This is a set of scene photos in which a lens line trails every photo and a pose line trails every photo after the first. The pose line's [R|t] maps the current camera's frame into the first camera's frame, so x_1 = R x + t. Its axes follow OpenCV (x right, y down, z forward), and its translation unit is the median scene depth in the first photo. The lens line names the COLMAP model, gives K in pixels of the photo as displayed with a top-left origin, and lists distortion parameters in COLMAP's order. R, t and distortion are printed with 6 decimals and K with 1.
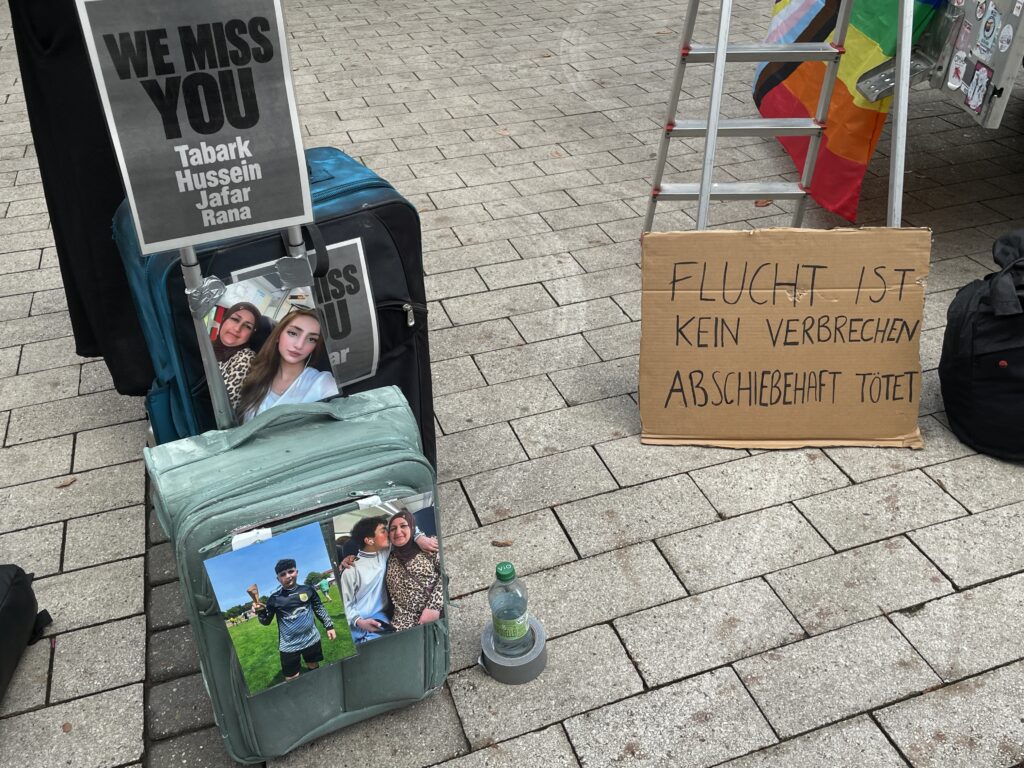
lens RADIAL K [[920.3, 0, 513.9], [0, 920.3, 384.4], [0, 0, 1]] dist [0.008647, -0.022808]
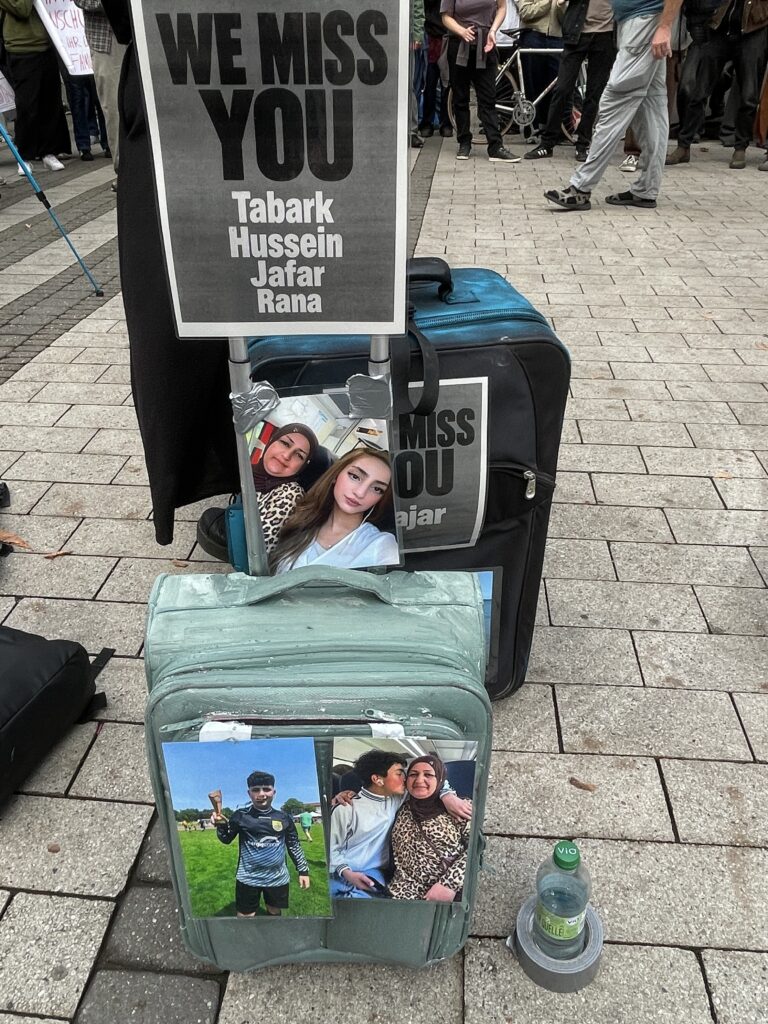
lens RADIAL K [[772.1, 0, 388.0], [0, 772.1, 513.1], [0, 0, 1]] dist [0.010477, -0.033133]
pose [[0.913631, 0.231860, -0.333946, 0.003123], [-0.236644, 0.971224, 0.026900, -0.041606], [0.330573, 0.054450, 0.942208, 0.341014]]
